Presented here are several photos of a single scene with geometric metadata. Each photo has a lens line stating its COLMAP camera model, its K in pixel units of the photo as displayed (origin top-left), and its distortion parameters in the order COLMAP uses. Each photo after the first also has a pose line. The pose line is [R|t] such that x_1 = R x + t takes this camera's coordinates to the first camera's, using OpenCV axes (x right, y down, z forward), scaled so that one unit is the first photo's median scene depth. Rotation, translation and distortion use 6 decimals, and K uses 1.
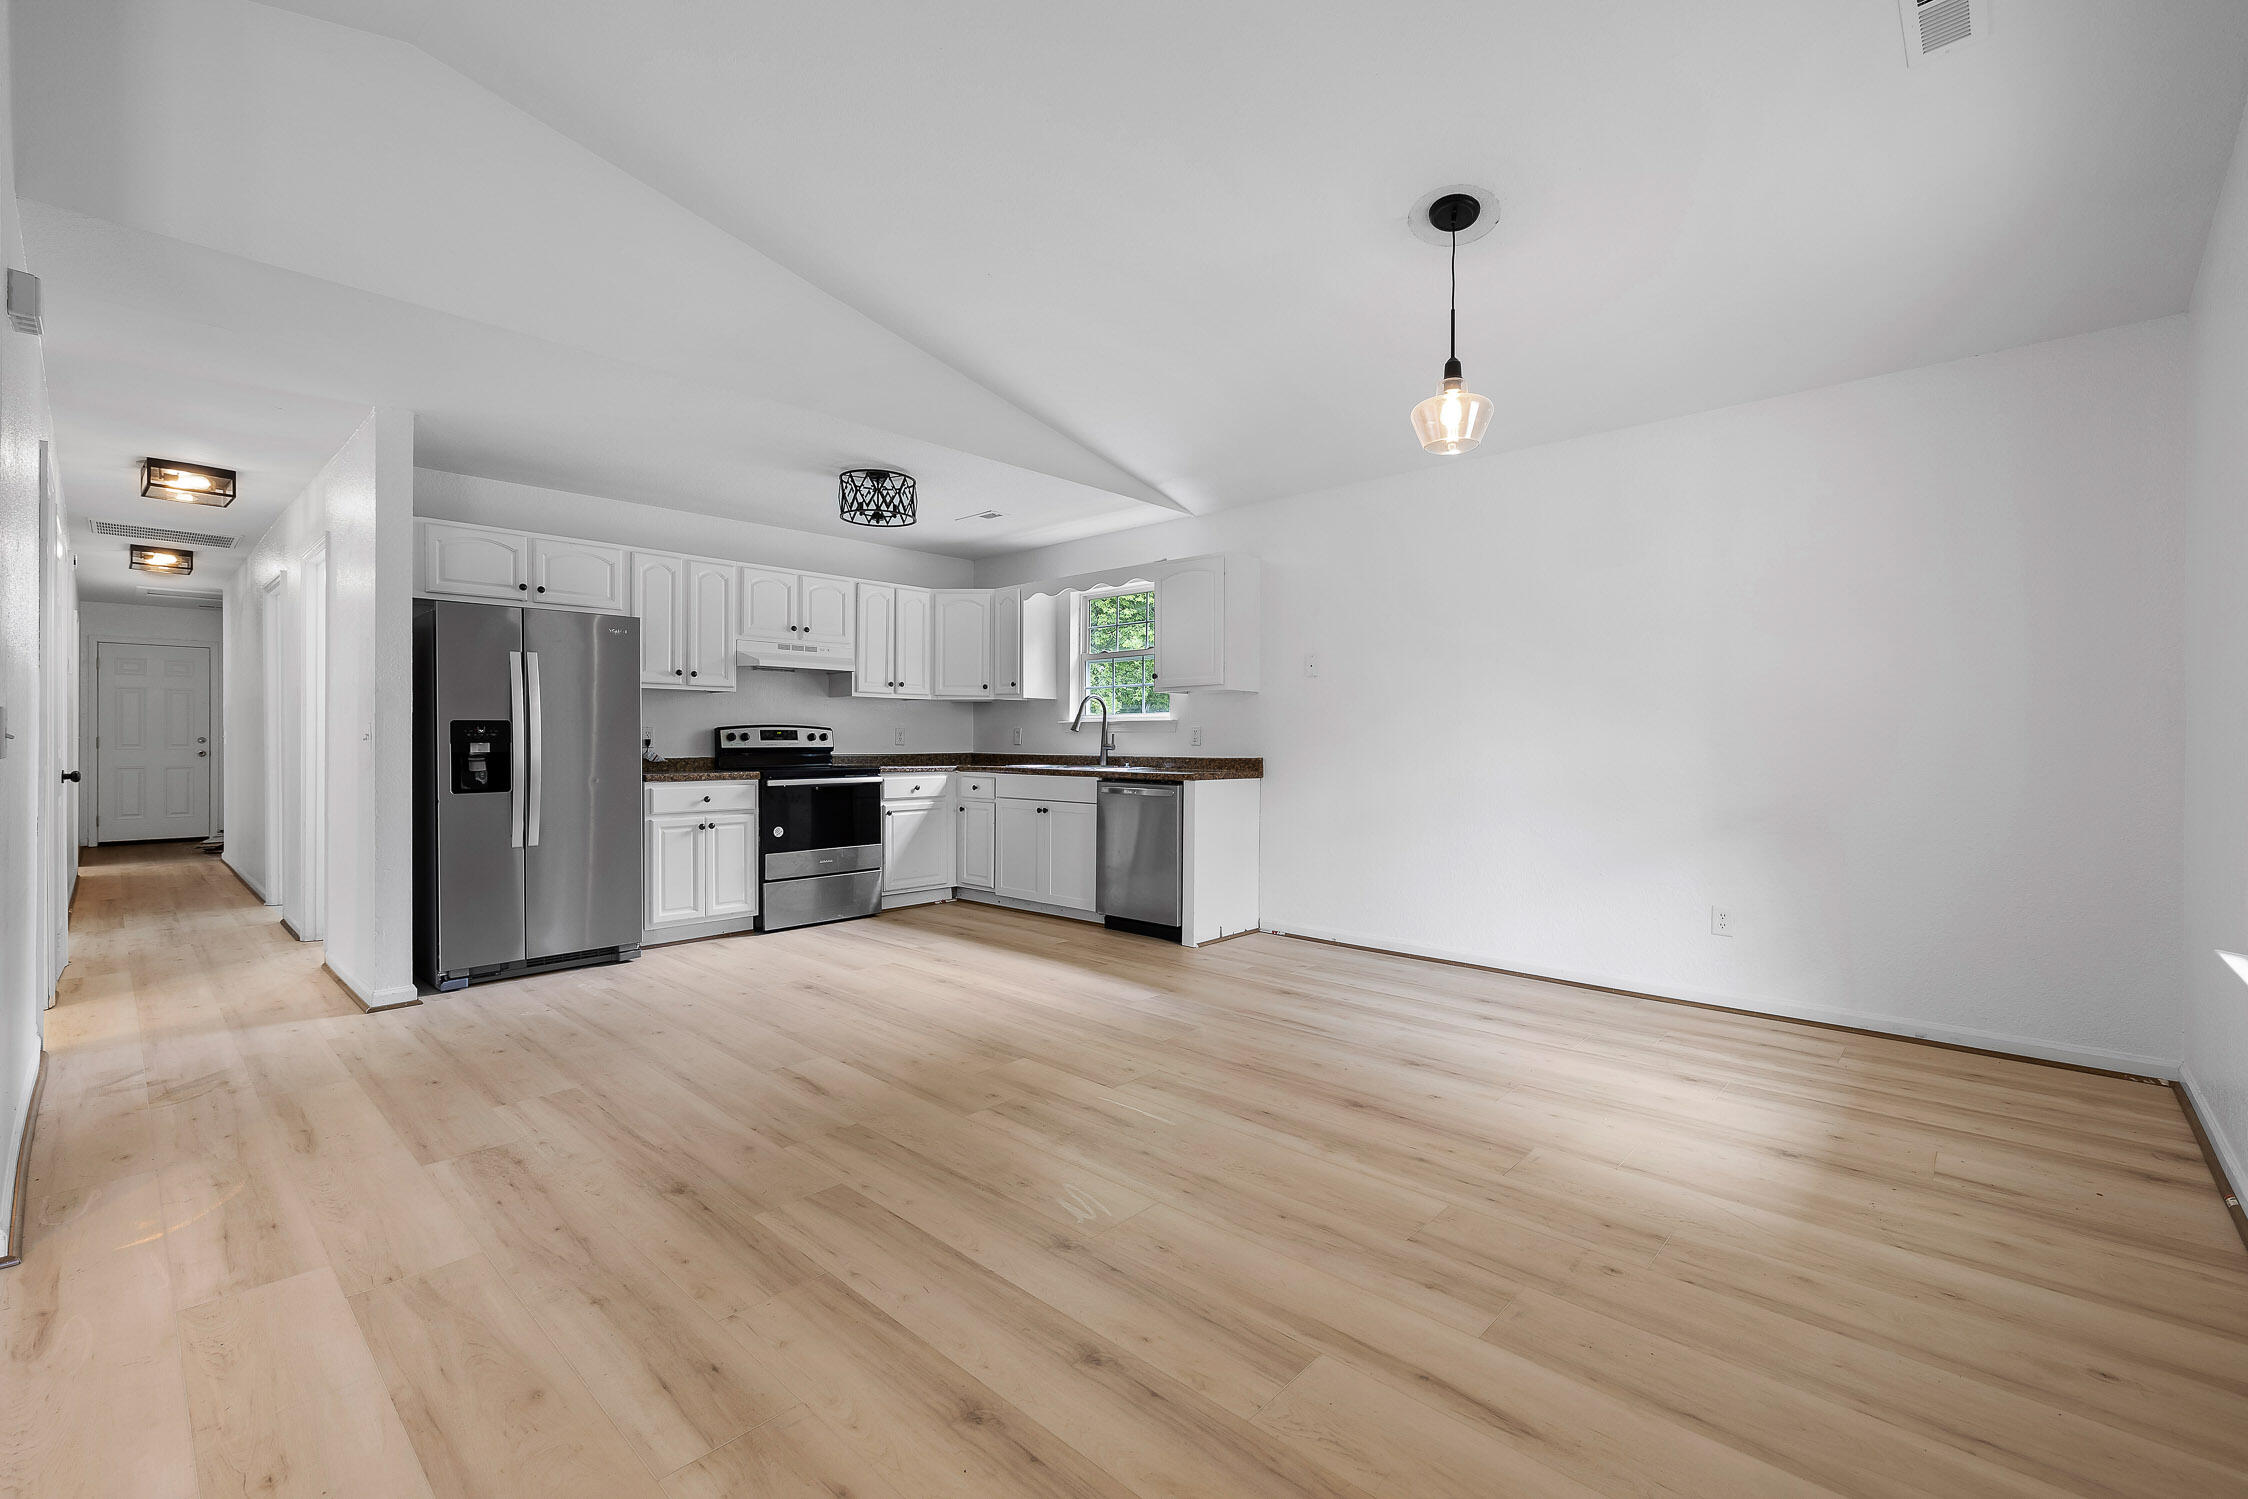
lens RADIAL K [[957.4, 0, 1114.9], [0, 957.4, 738.9], [0, 0, 1]] dist [-0.001425, -0.000282]
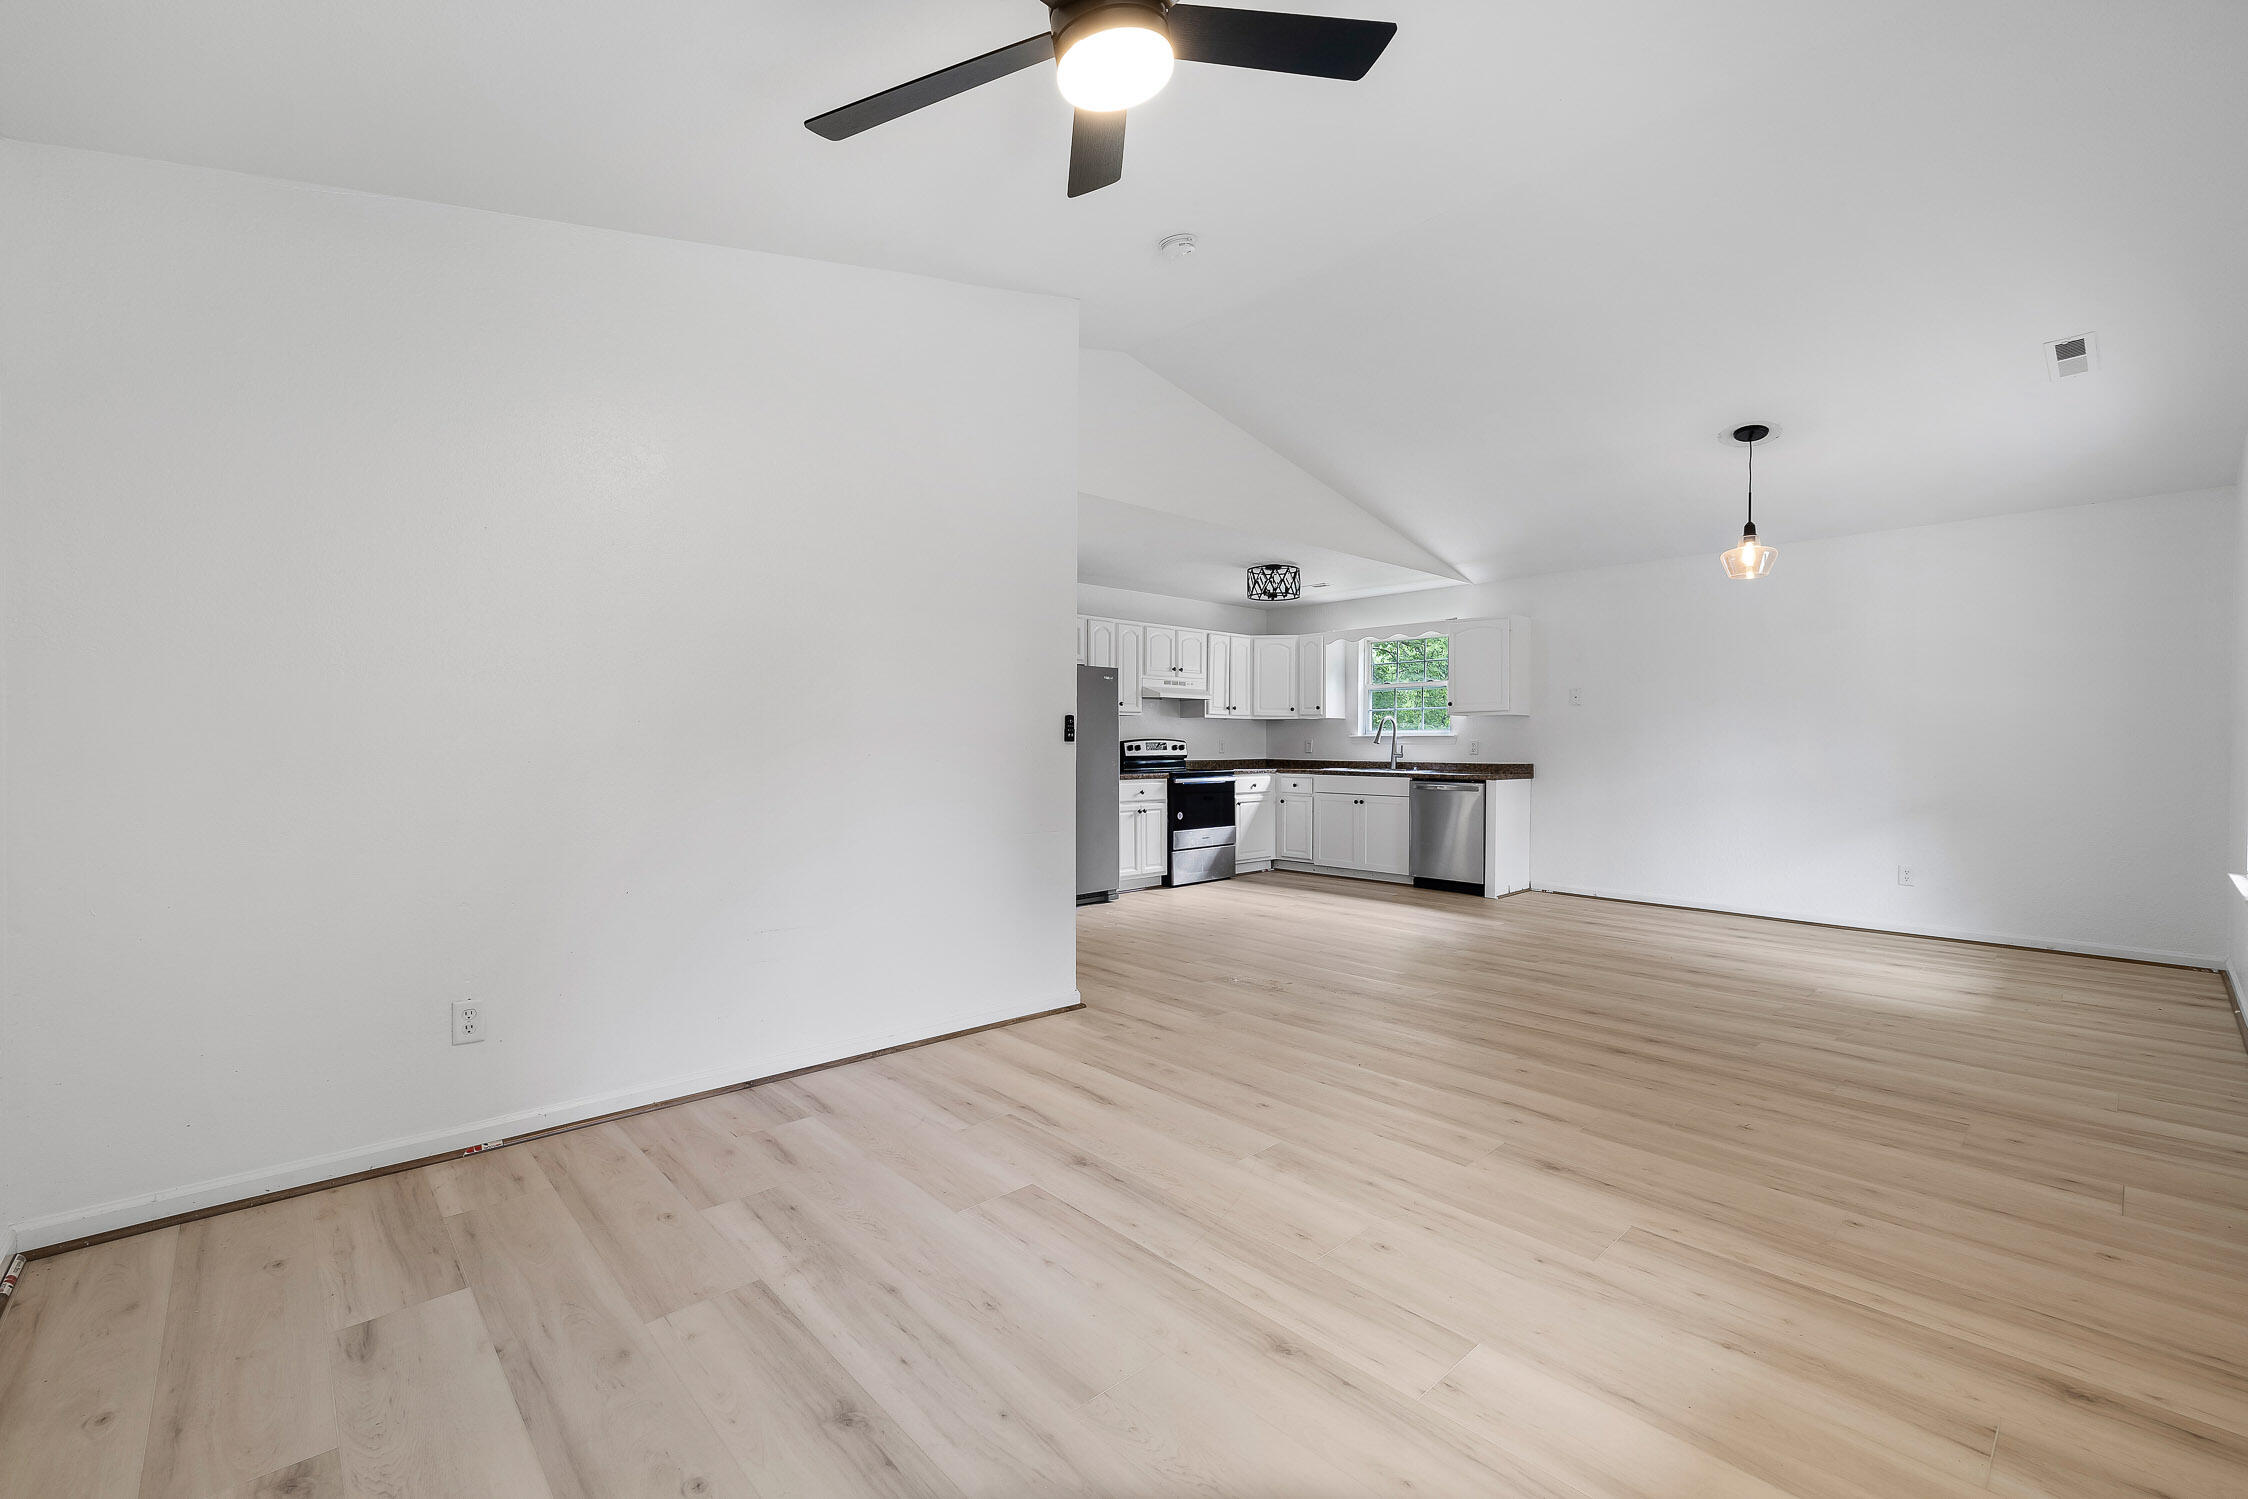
lens RADIAL K [[944.7, 0, 1119.7], [0, 944.7, 746.6], [0, 0, 1]] dist [0.000054, 0.000033]
pose [[0.997509, 0.001038, -0.070529, -0.362745], [-0.000635, 0.999983, 0.005741, -0.013236], [0.070534, -0.005682, 0.997493, -0.413330]]
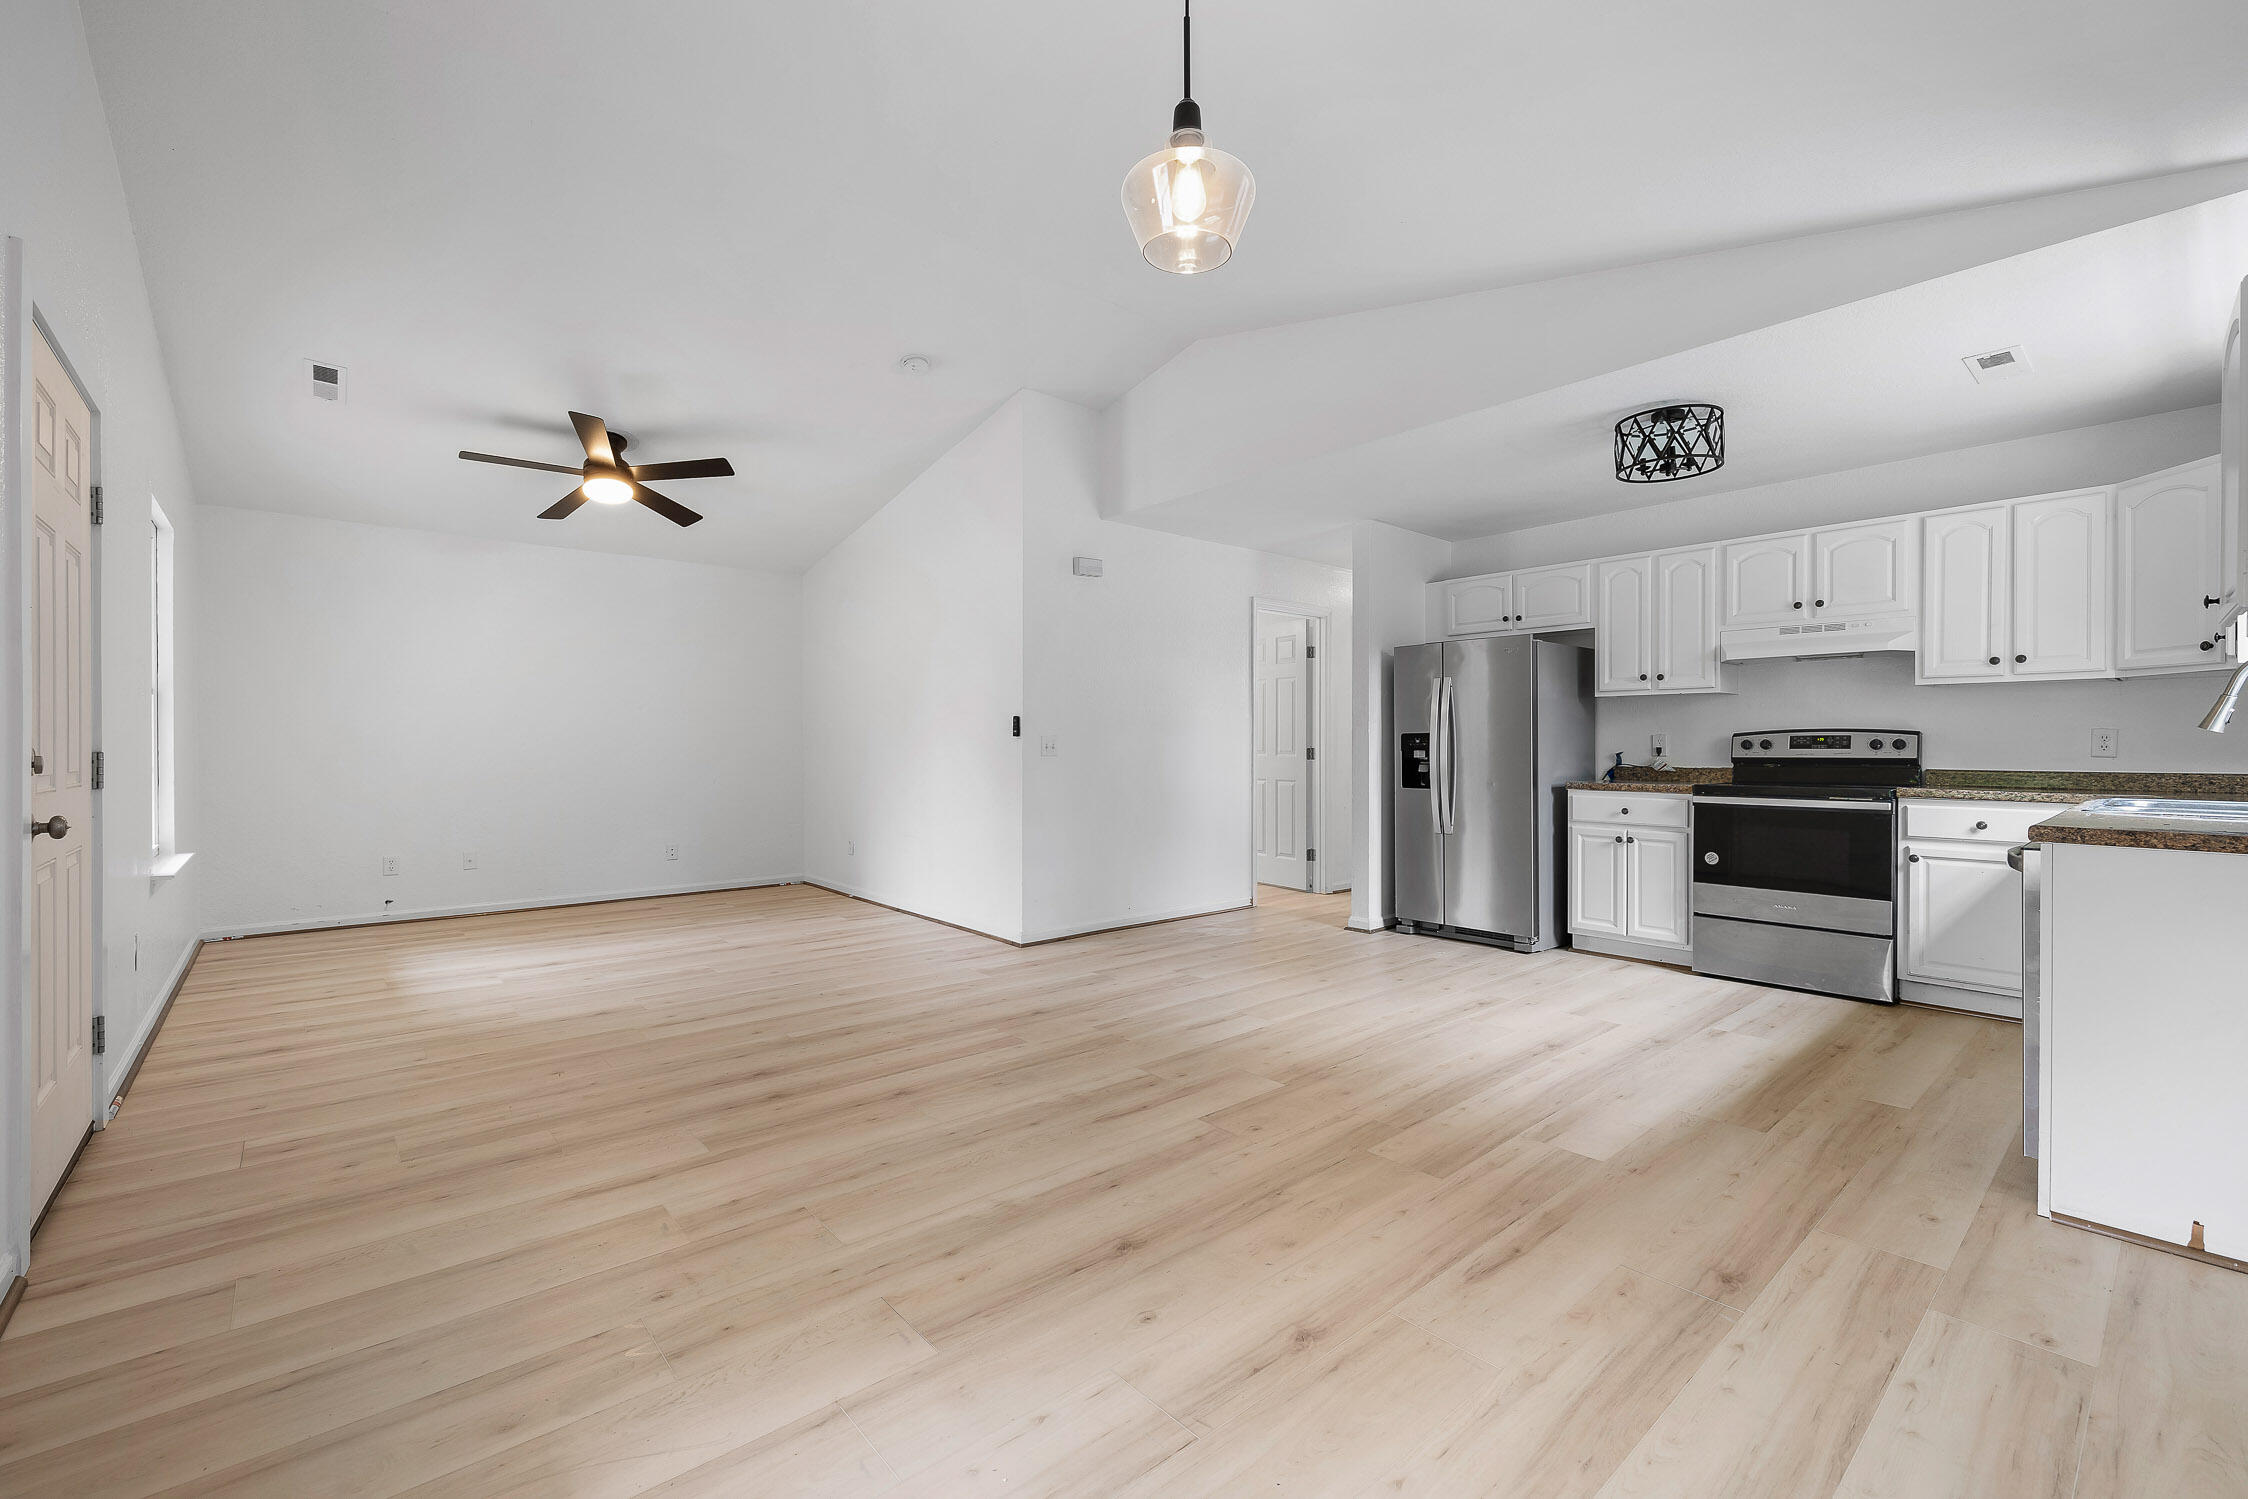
lens RADIAL K [[944.6, 0, 1125.0], [0, 944.6, 746.6], [0, 0, 1]] dist [-0.000018, 0.000257]
pose [[-0.101225, 0.000944, -0.994863, 0.553712], [0.002110, 0.999998, 0.000735, -0.002450], [0.994861, -0.002024, -0.101227, 0.607002]]
